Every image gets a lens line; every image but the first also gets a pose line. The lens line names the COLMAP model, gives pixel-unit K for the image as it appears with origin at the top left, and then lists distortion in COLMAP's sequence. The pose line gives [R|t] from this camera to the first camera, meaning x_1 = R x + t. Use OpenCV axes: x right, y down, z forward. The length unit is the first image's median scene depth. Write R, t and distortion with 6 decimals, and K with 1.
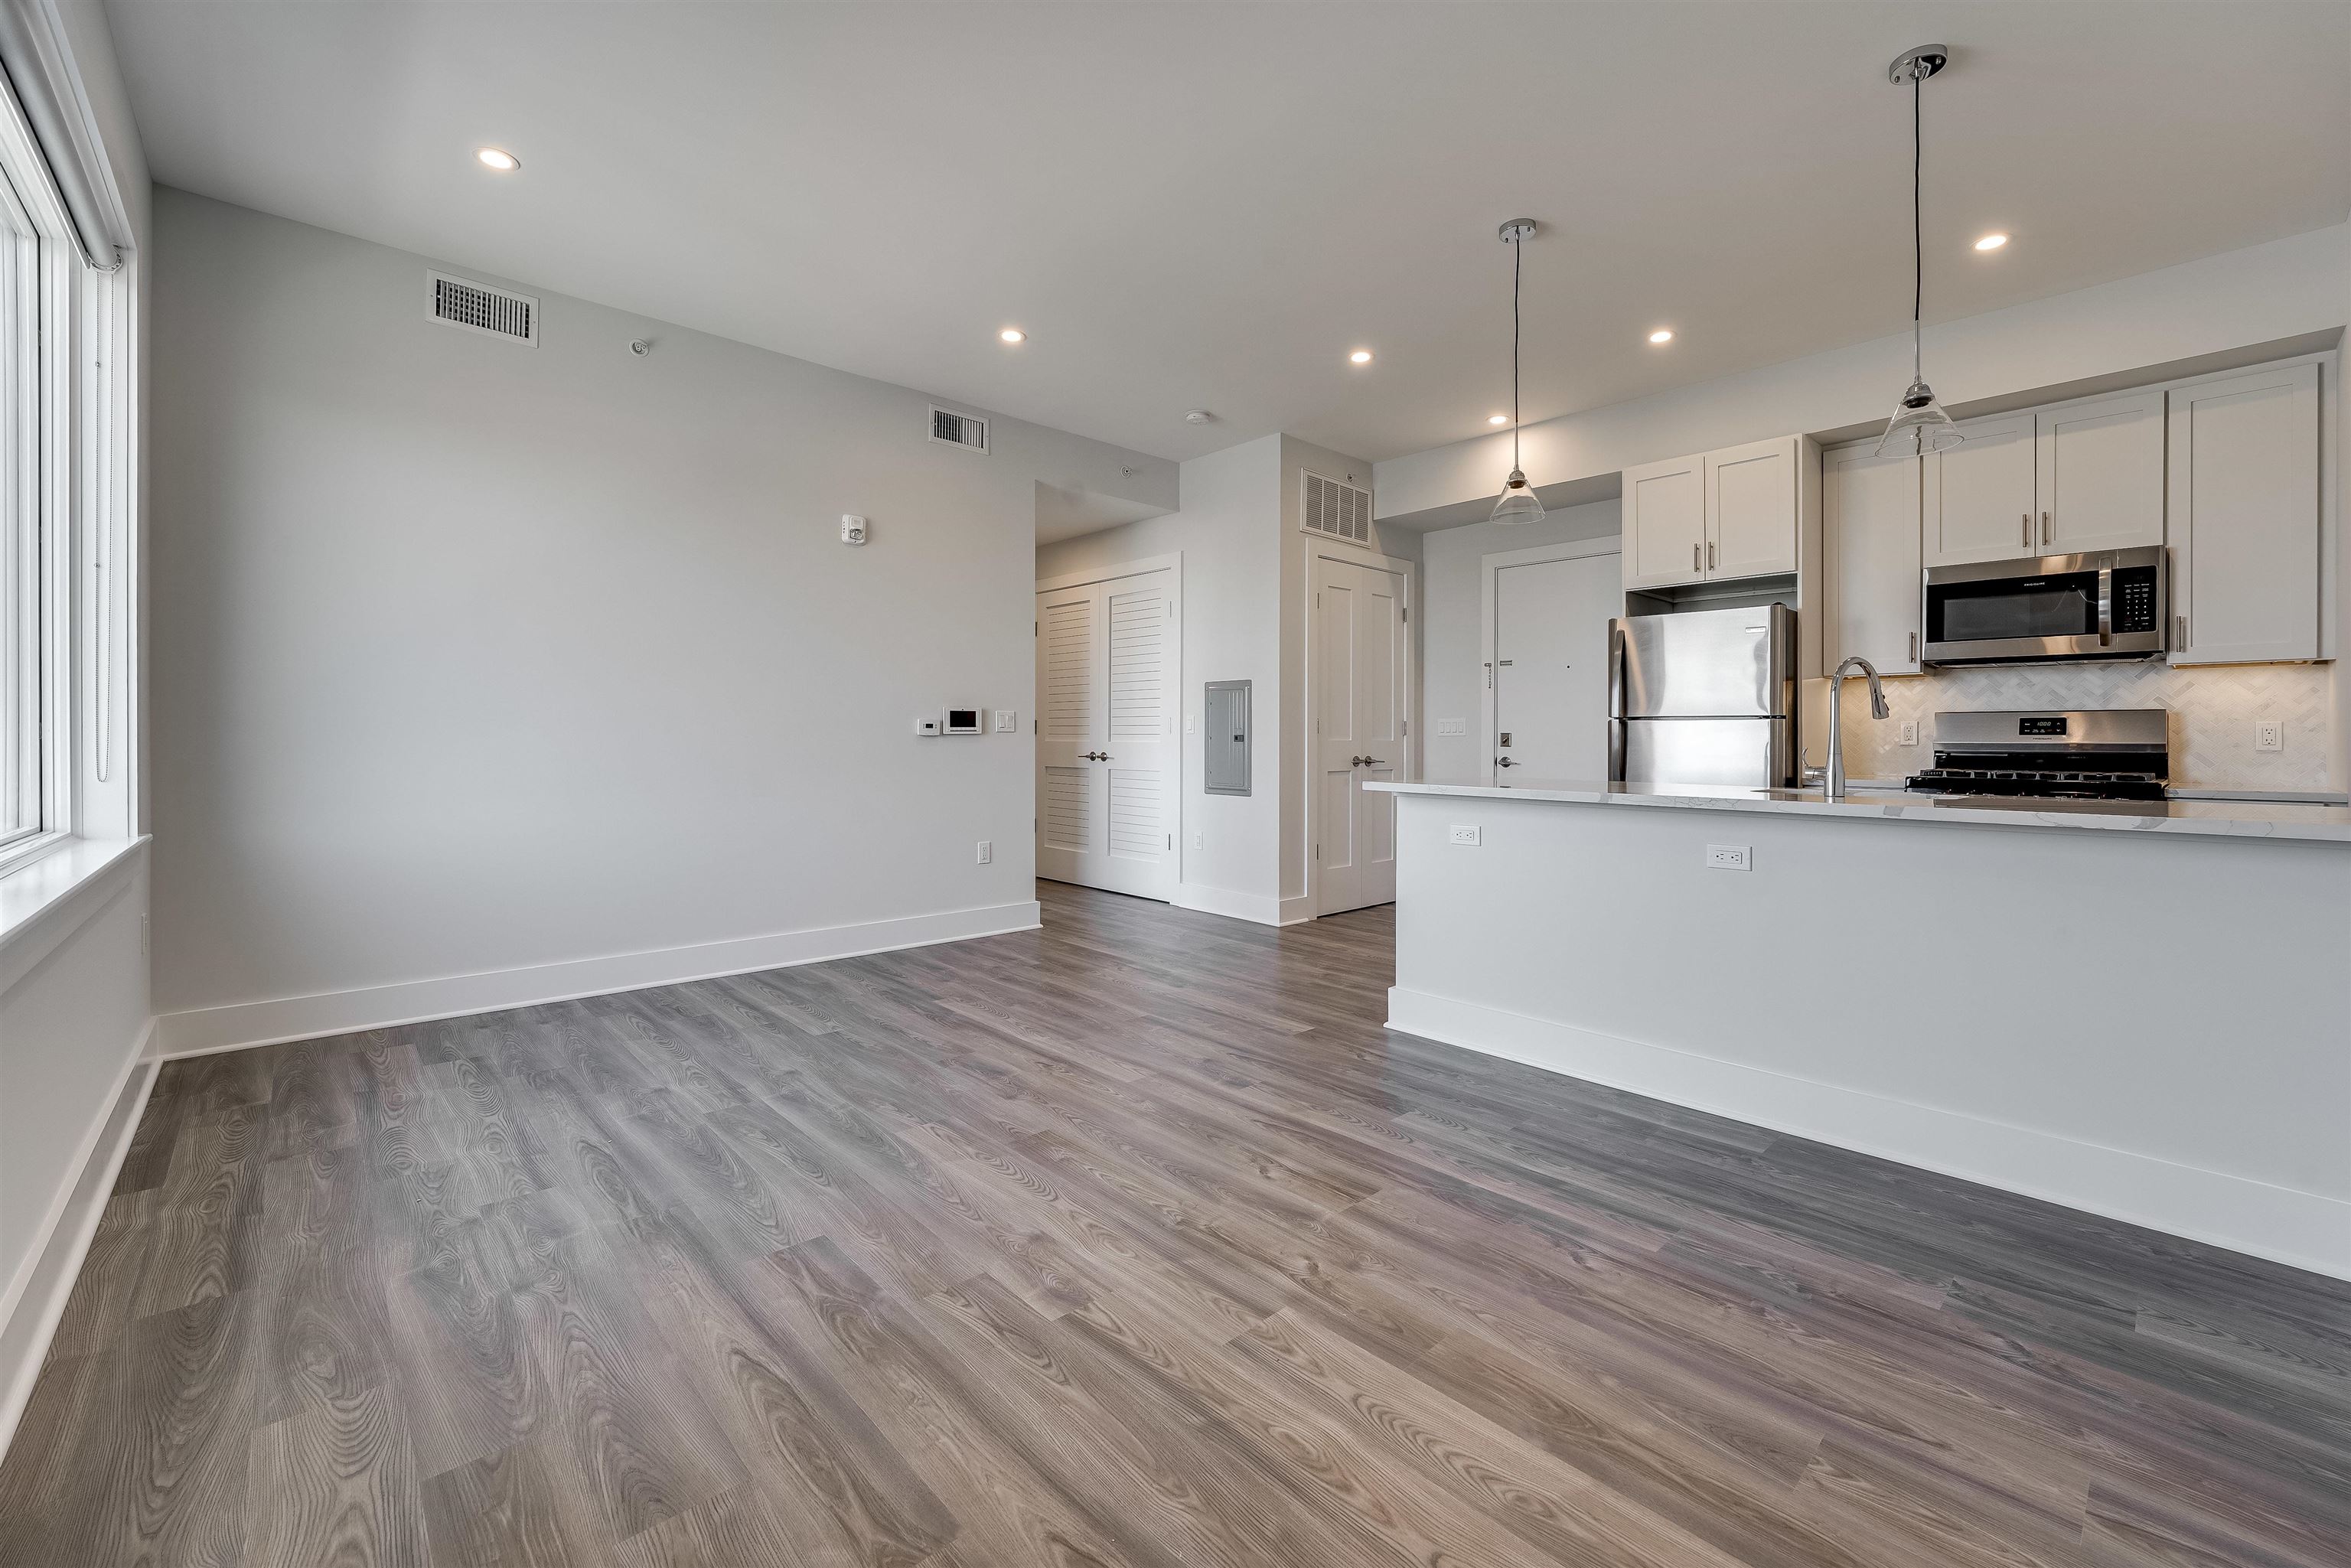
lens RADIAL K [[964.2, 0, 1188.5], [0, 964.2, 733.4], [0, 0, 1]] dist [-0.013598, 0.003130]
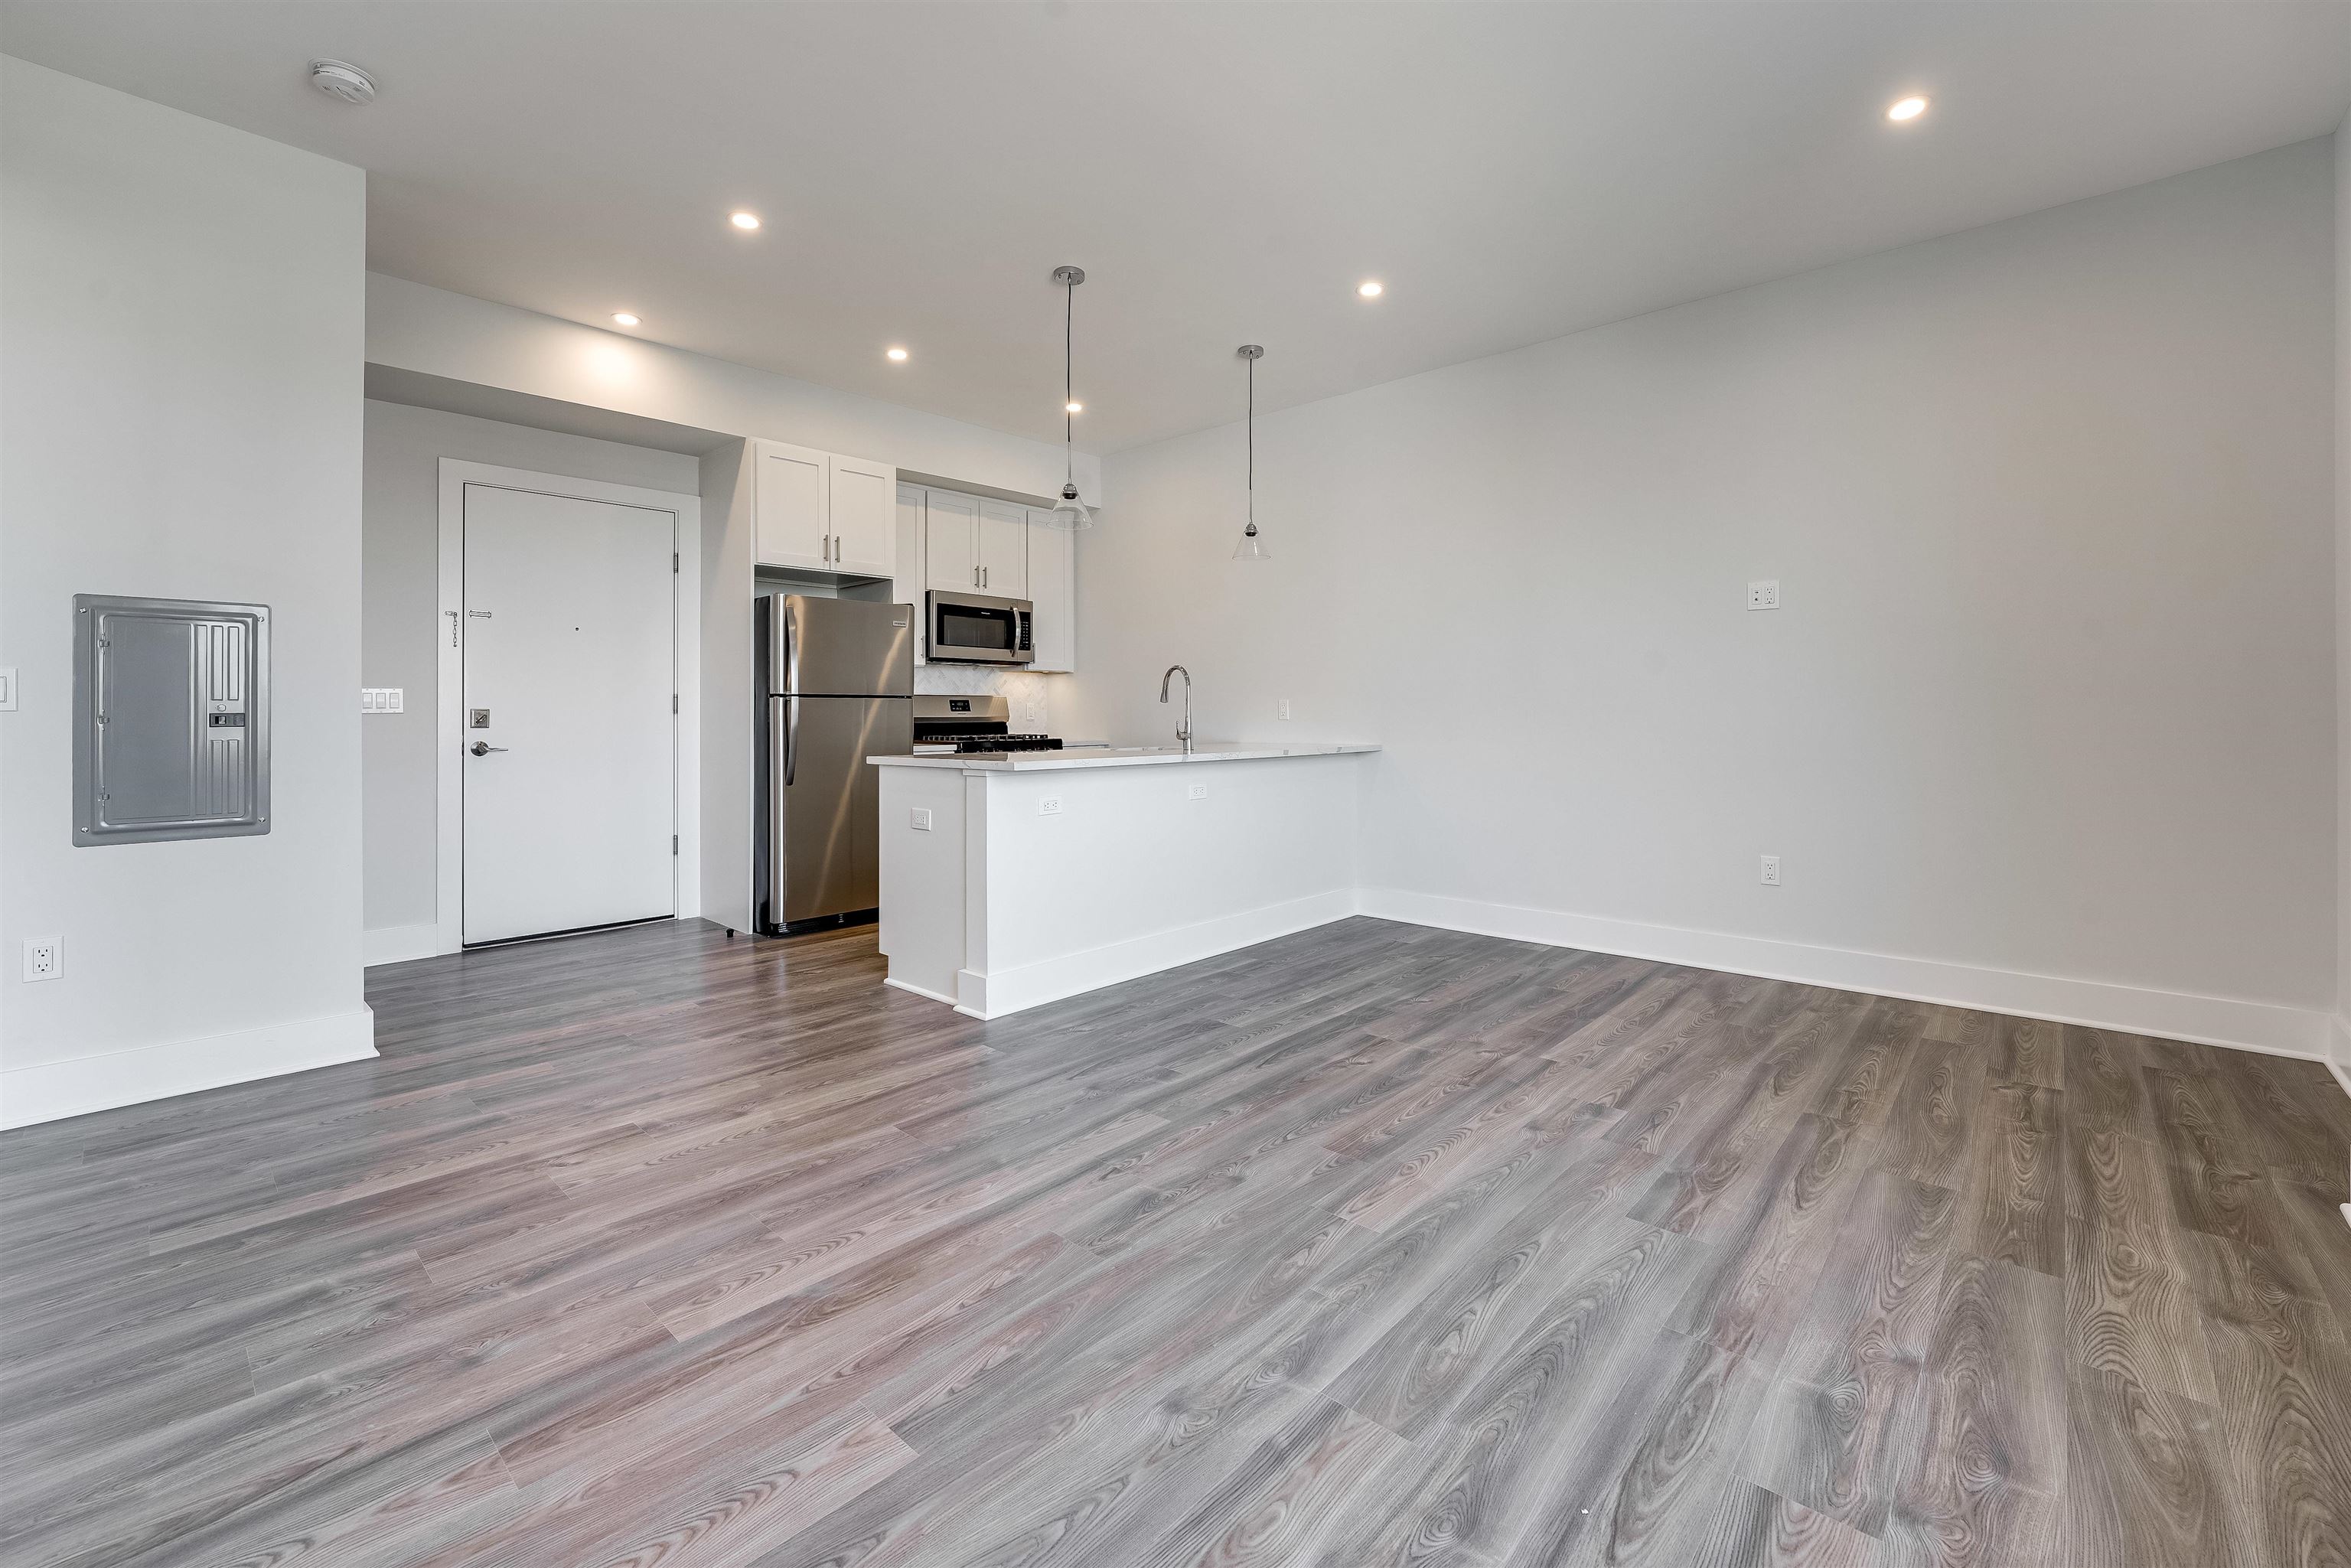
lens RADIAL K [[964.2, 0, 1209.7], [0, 964.2, 696.6], [0, 0, 1]] dist [-0.013598, 0.003130]
pose [[-0.086722, 0.013535, 0.996141, -0.900065], [-0.001736, 0.999904, -0.013738, -0.001629], [-0.996231, -0.002921, -0.086690, 1.018276]]
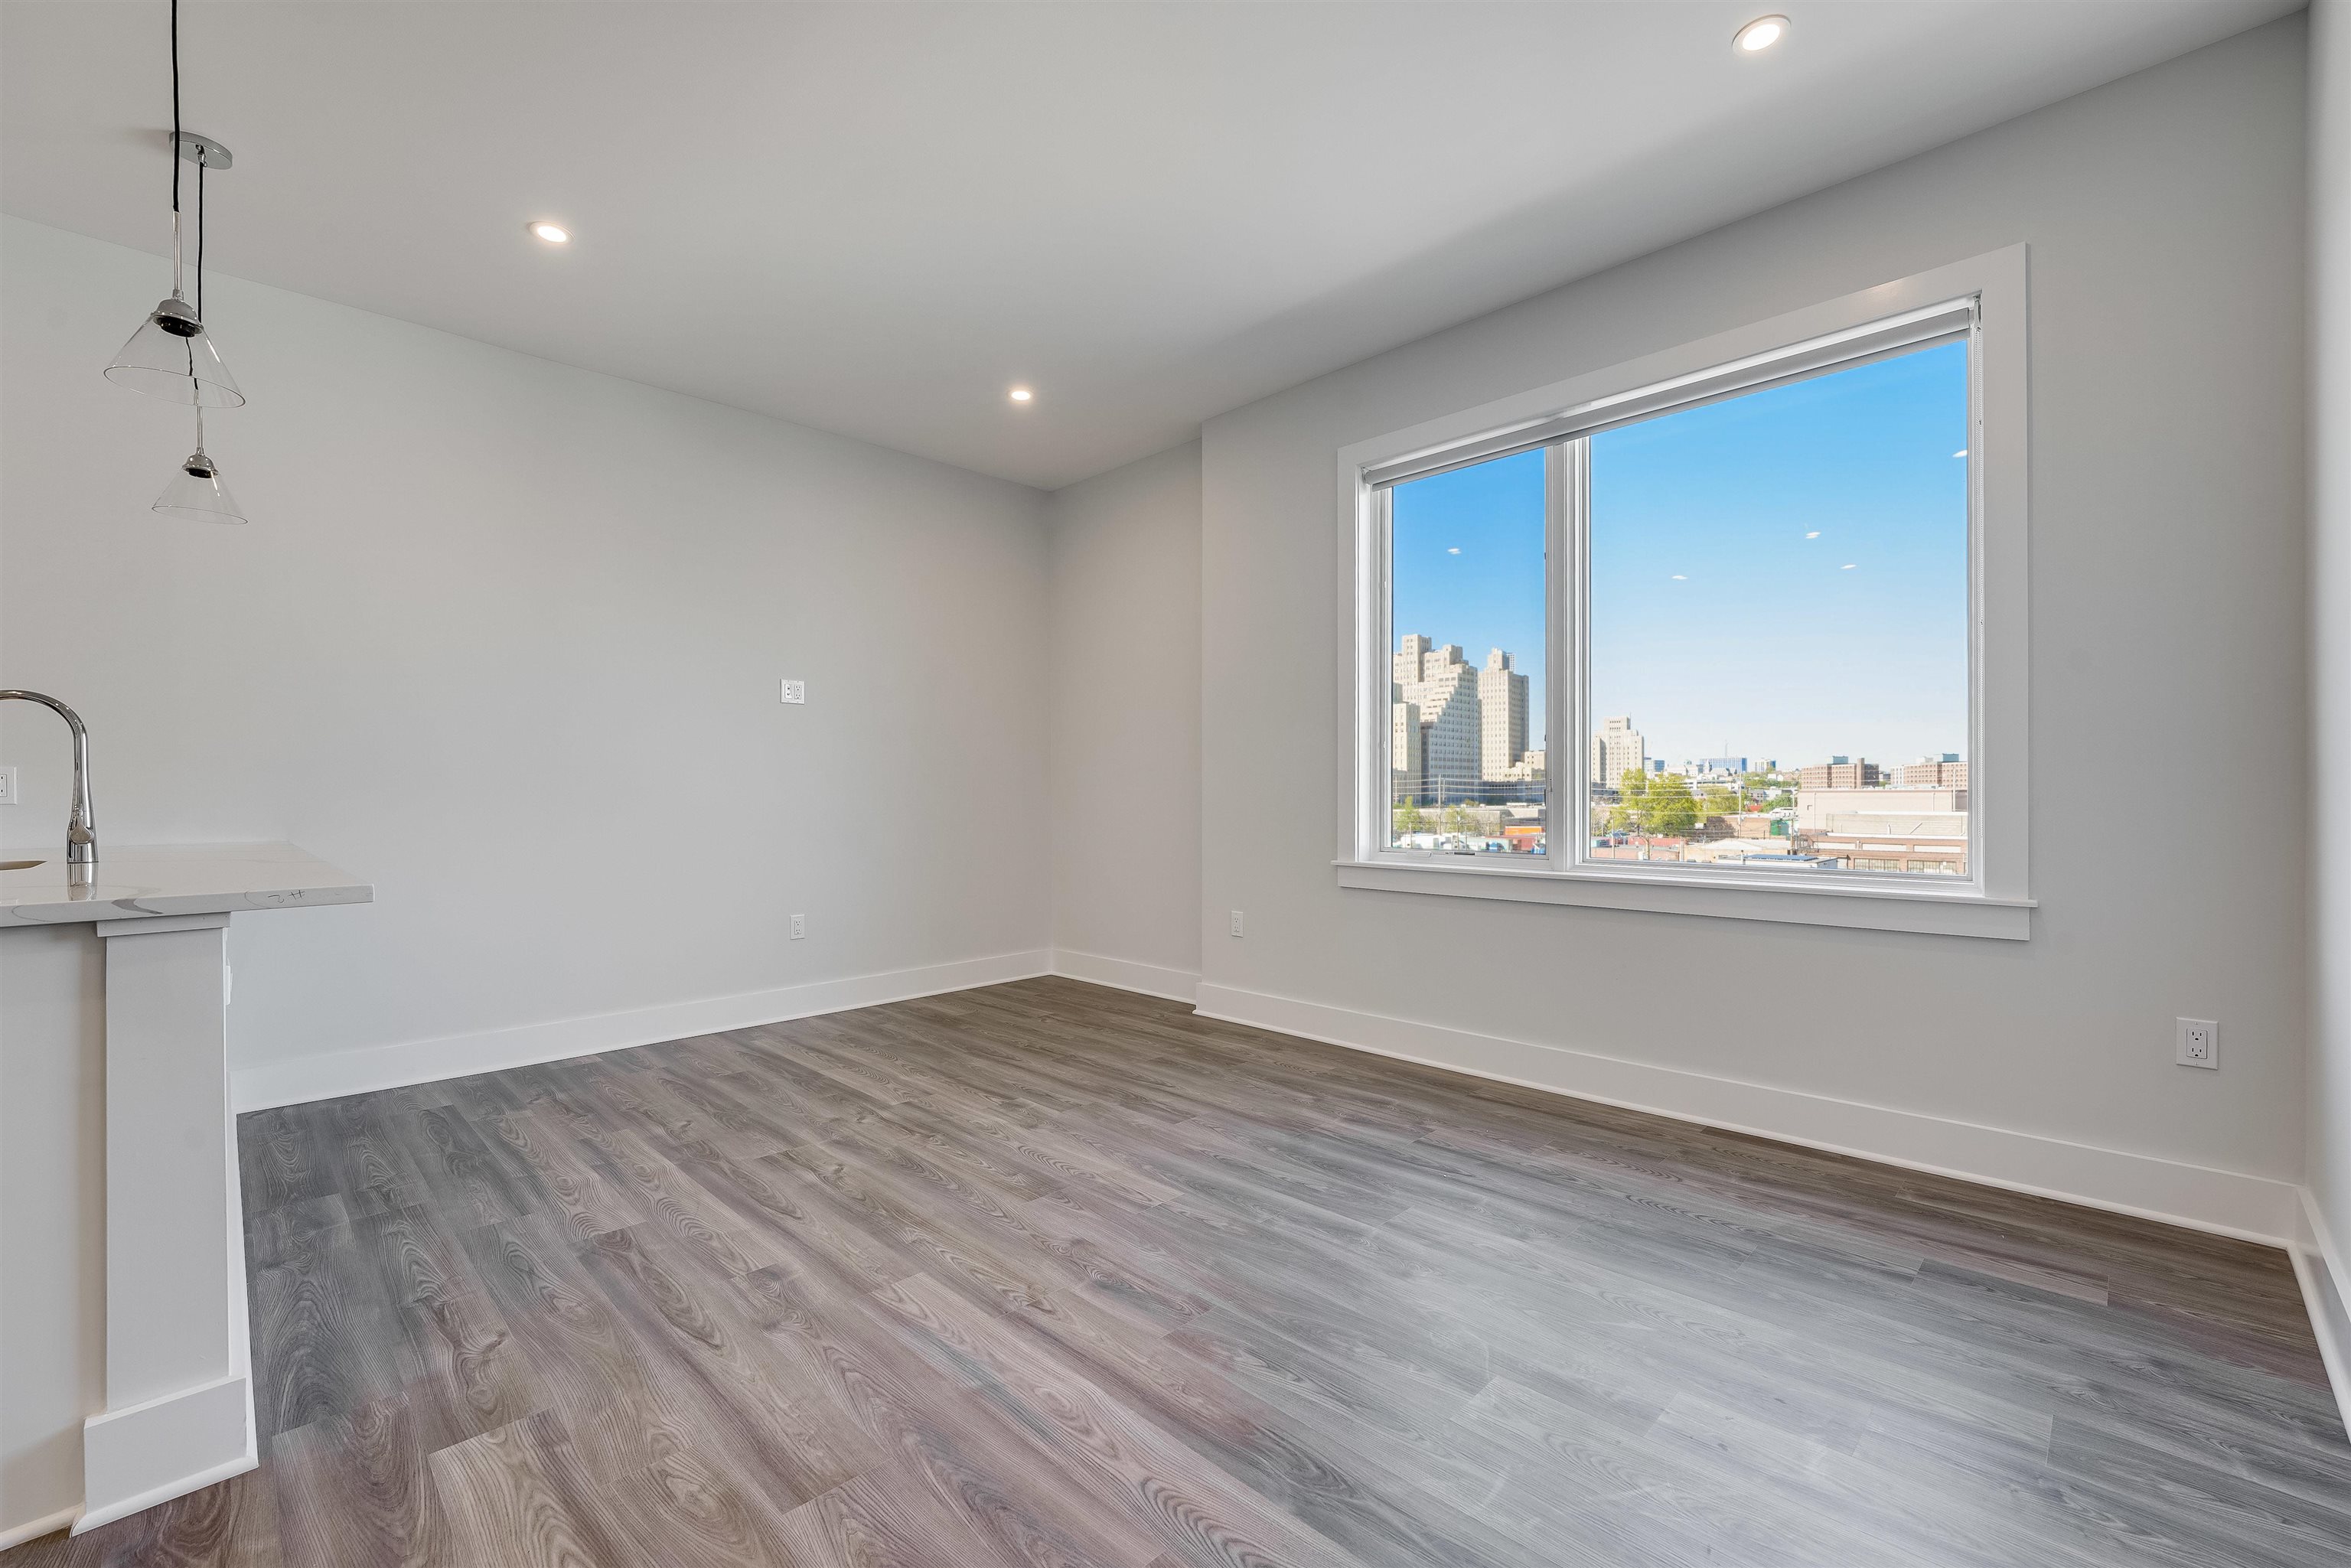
lens RADIAL K [[964.2, 0, 1153.9], [0, 964.2, 792.4], [0, 0, 1]] dist [-0.013598, 0.003130]
pose [[-0.999982, -0.000182, -0.005943, -0.227330], [-0.000147, 0.999983, -0.005845, 0.008555], [0.005944, -0.005844, -0.999965, 1.682891]]
